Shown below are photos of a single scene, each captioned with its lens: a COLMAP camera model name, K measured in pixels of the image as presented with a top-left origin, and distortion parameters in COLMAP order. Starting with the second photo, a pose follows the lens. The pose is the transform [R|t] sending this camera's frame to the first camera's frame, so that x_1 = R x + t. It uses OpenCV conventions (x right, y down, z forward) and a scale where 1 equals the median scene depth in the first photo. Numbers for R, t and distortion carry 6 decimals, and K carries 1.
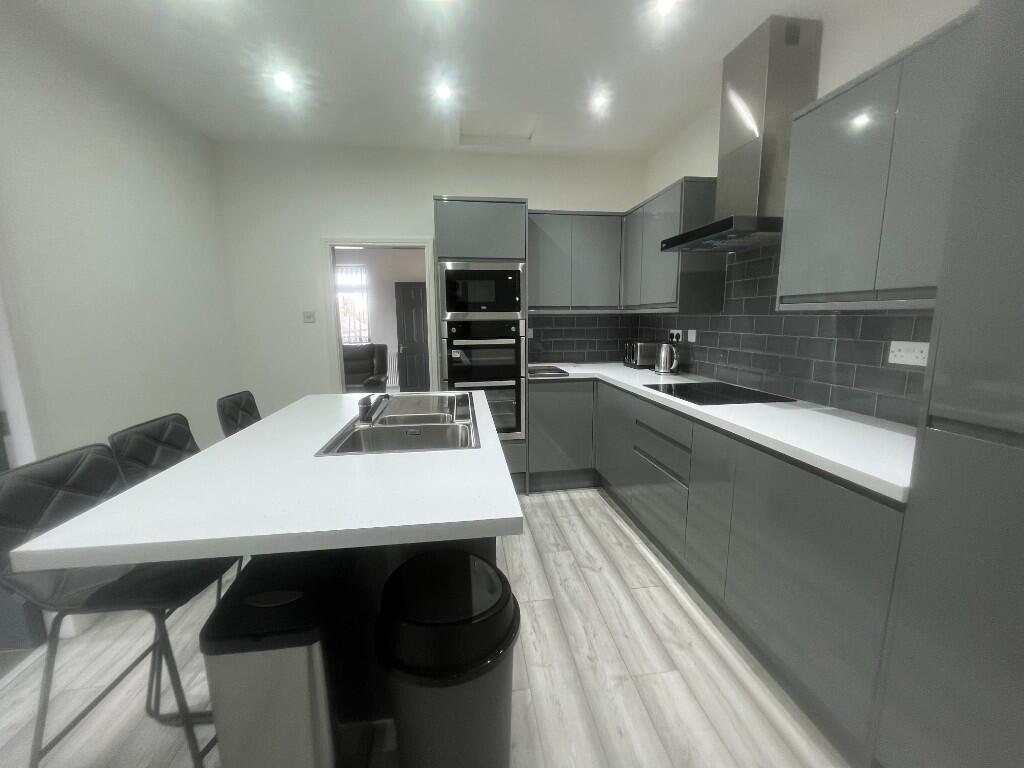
lens RADIAL K [[407.6, 0, 517.0], [0, 407.6, 383.4], [0, 0, 1]] dist [-0.004753, -0.000690]
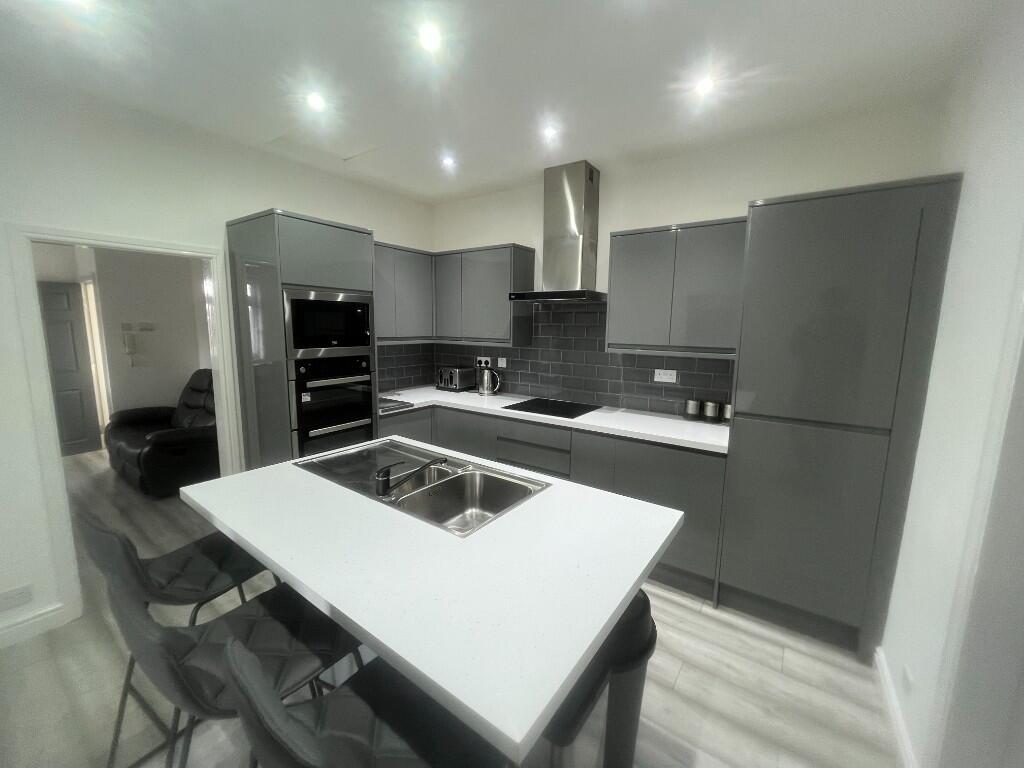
lens RADIAL K [[407.6, 0, 519.5], [0, 407.6, 381.7], [0, 0, 1]] dist [-0.004753, -0.000690]
pose [[0.690128, -0.080750, 0.719168, -0.454702], [0.095219, 0.995248, 0.020376, -0.080598], [-0.717396, 0.054416, 0.694537, 0.093471]]
